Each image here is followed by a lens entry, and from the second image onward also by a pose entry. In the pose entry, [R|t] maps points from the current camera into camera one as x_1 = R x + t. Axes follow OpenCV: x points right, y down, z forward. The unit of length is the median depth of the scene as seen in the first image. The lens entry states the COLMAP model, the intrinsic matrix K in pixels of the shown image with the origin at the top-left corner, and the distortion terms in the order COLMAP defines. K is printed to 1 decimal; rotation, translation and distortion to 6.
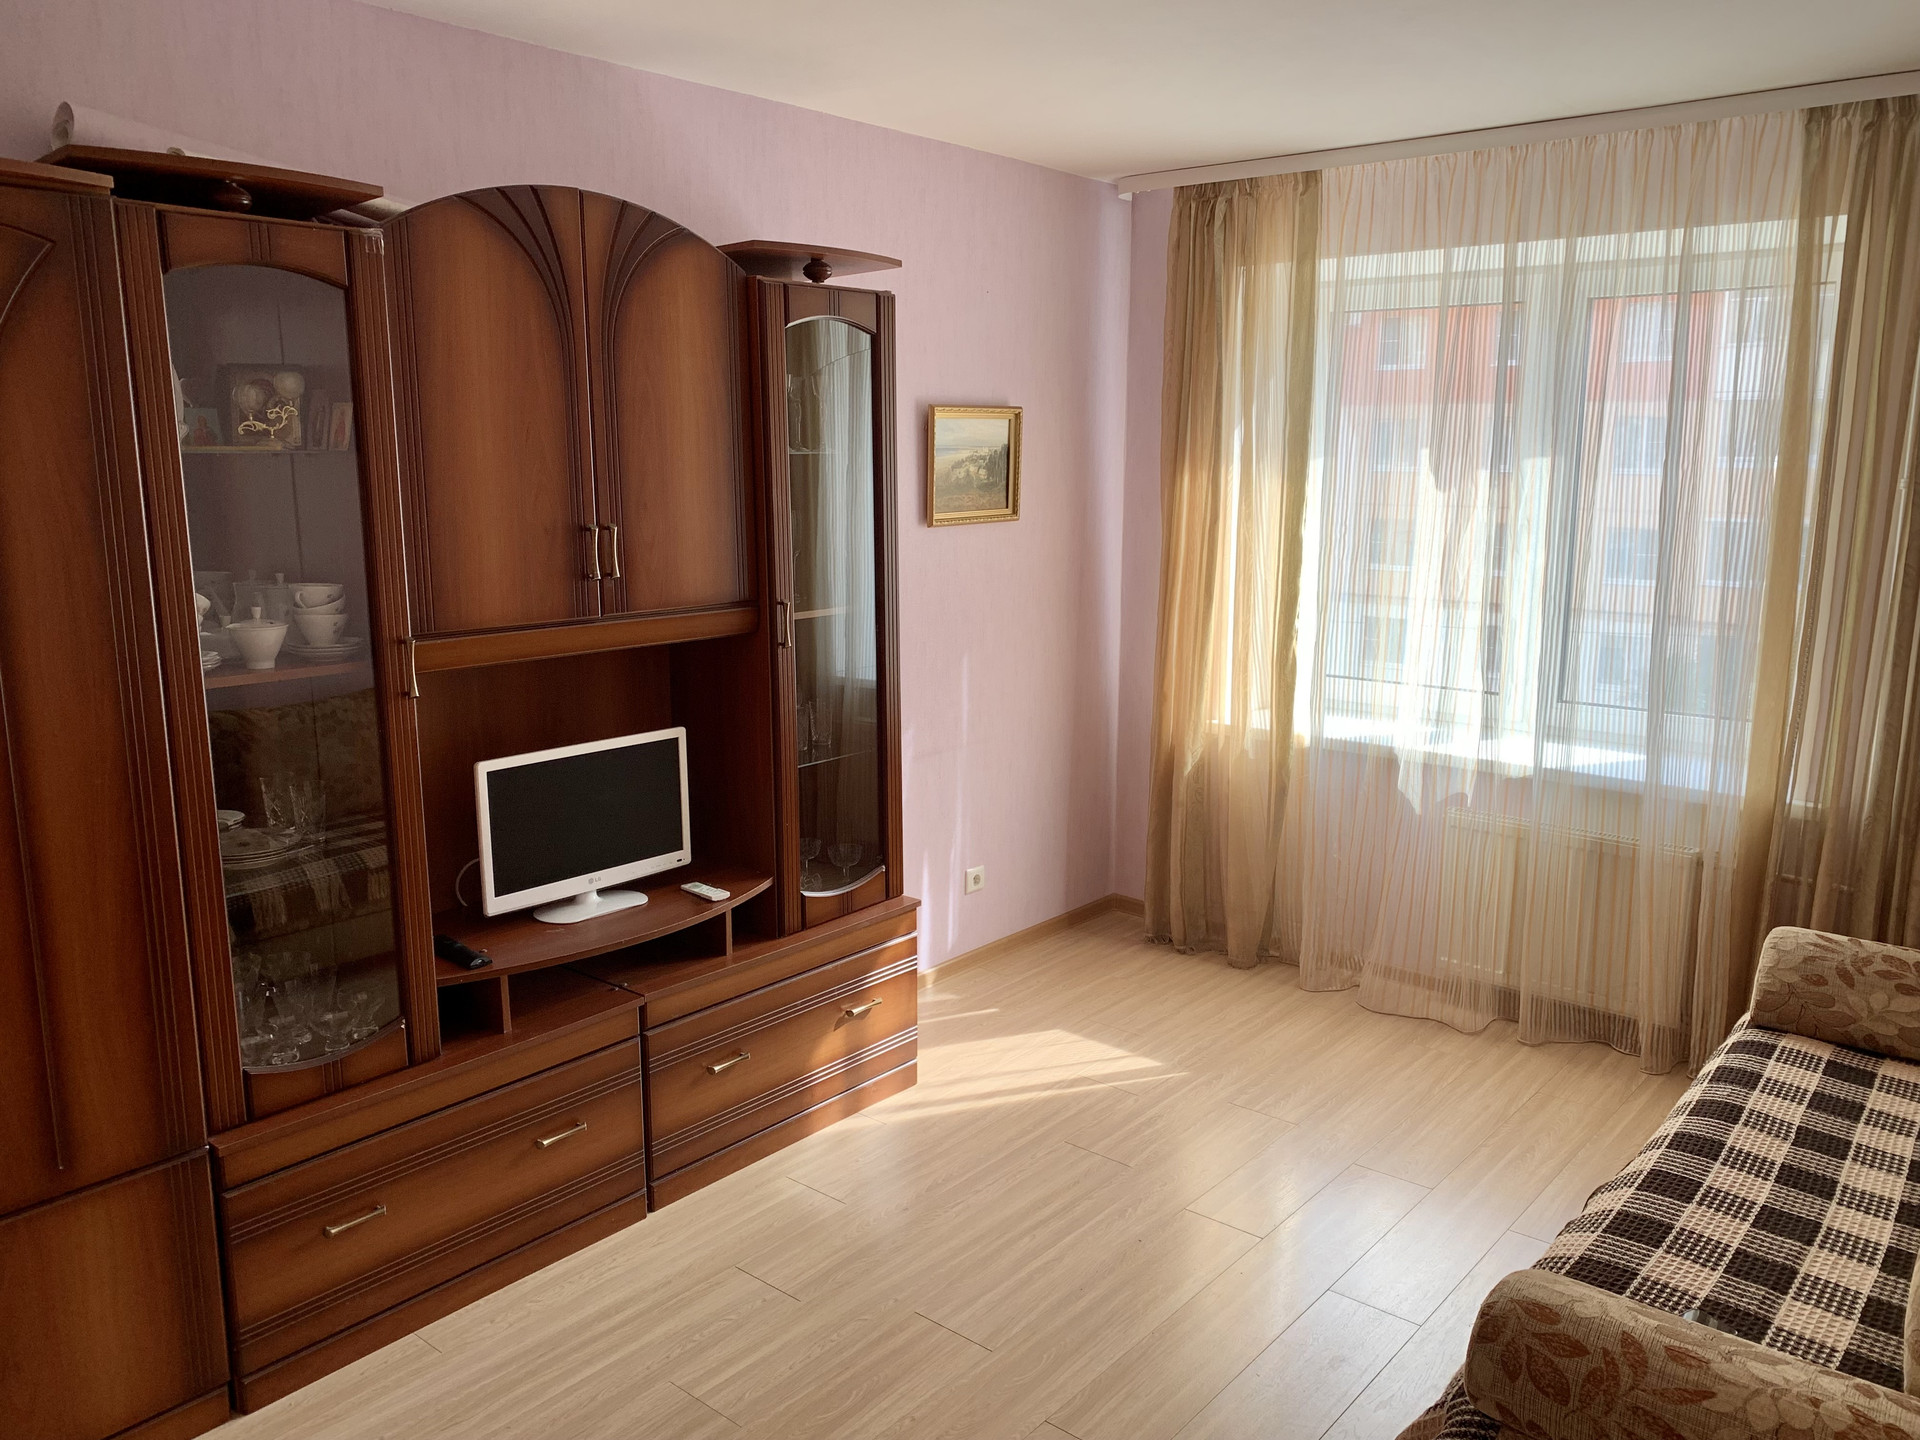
lens RADIAL K [[1473.6, 0, 960.0], [0, 1473.6, 720.0], [0, 0, 1]] dist [0.004378, 0.001084]
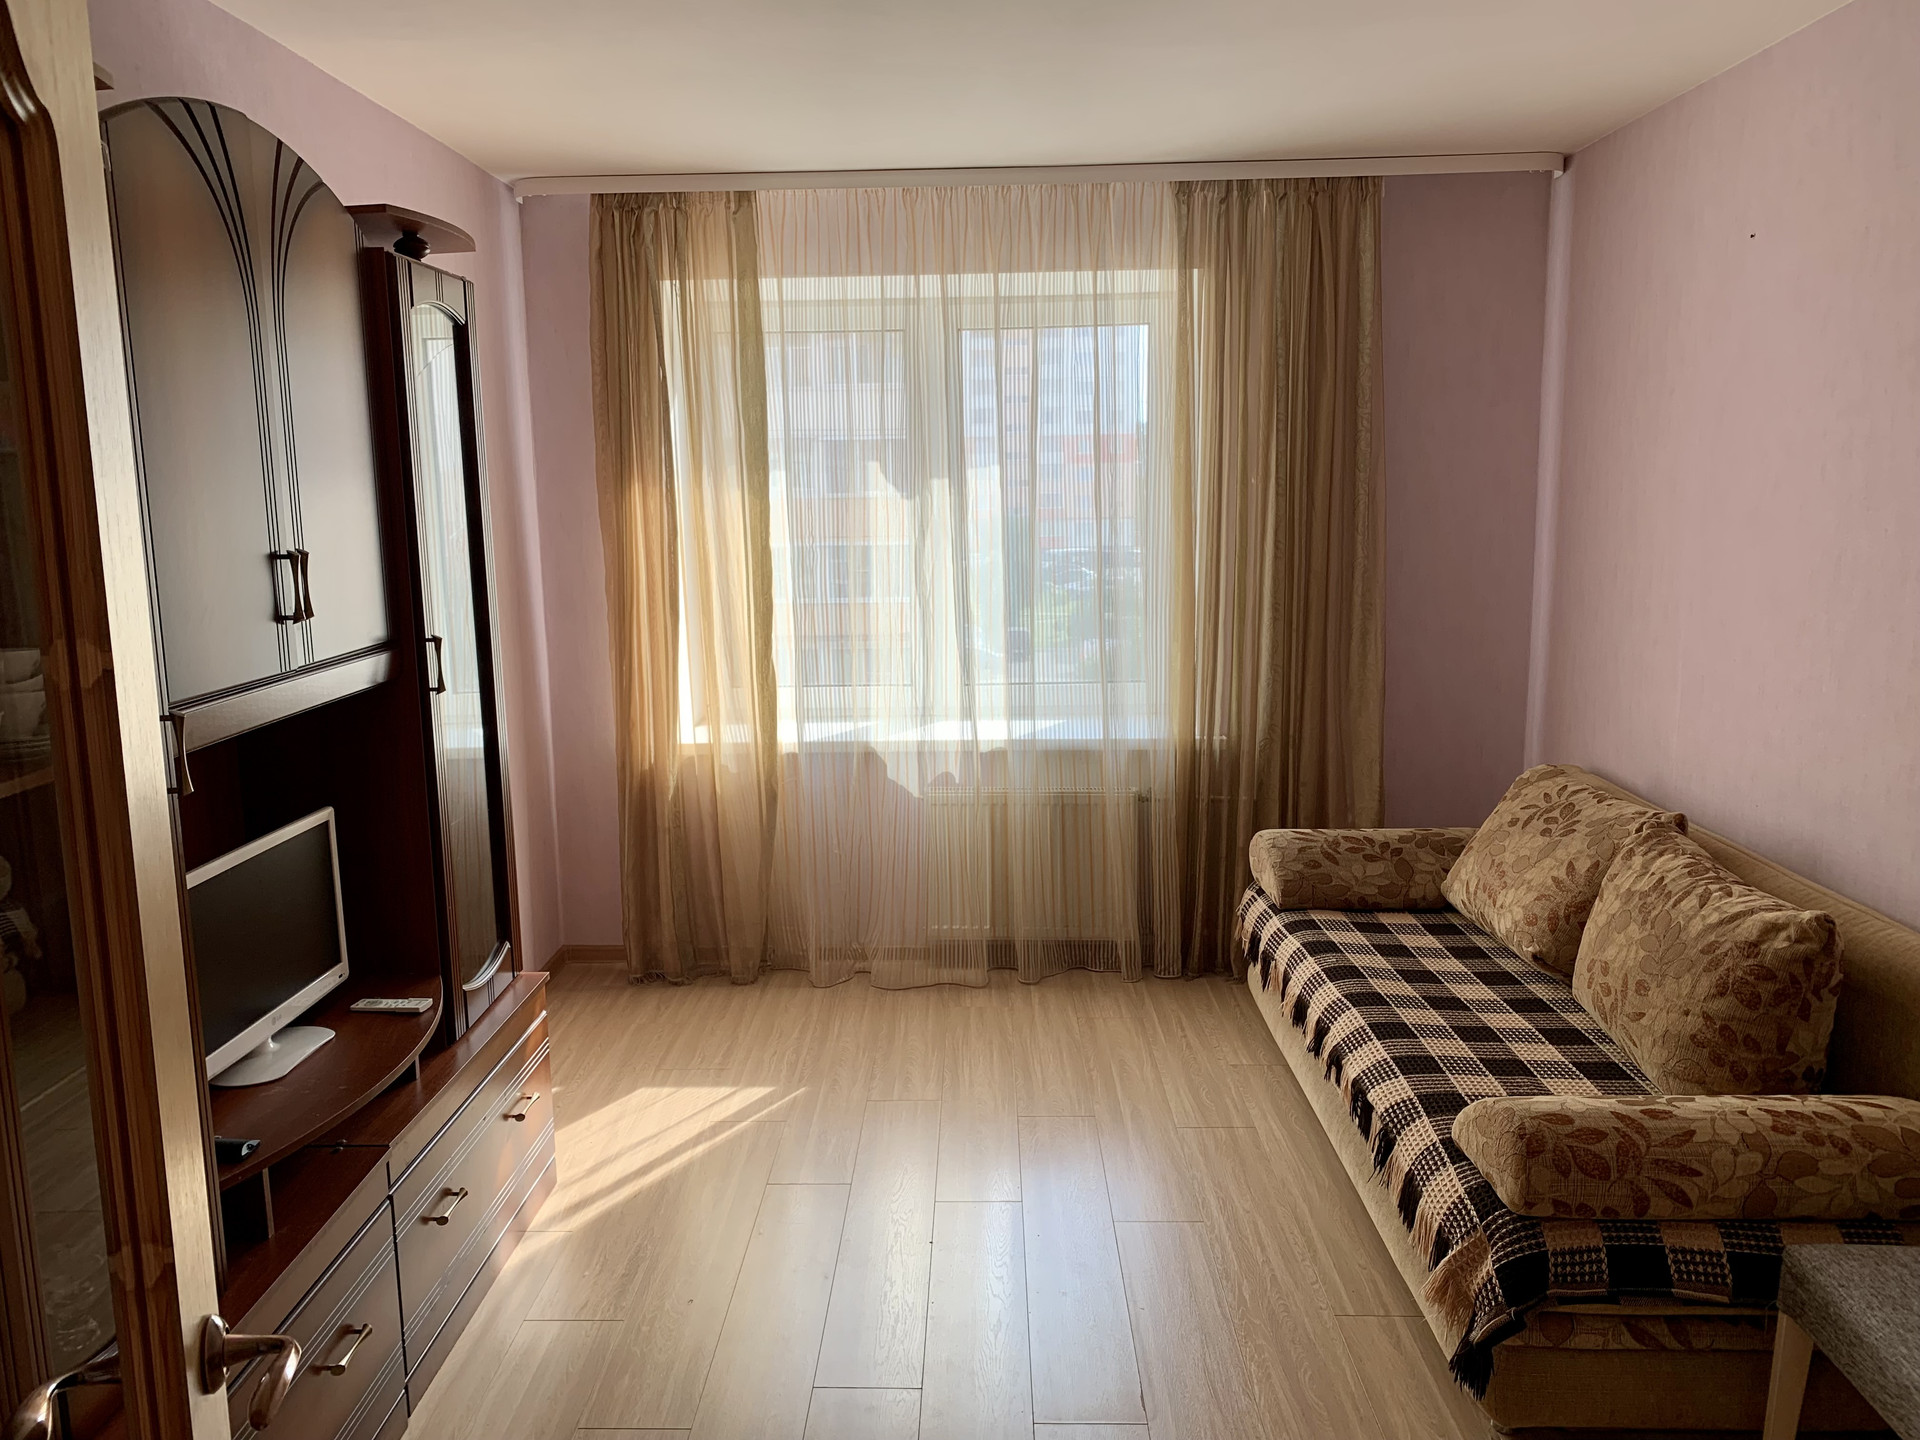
lens RADIAL K [[1475.5, 0, 952.3], [0, 1475.5, 705.1], [0, 0, 1]] dist [0.051473, -0.047155]
pose [[0.783324, -0.111401, 0.611550, -0.329904], [0.133969, 0.990945, 0.008913, -0.010001], [-0.607006, 0.074947, 0.791156, 0.131240]]
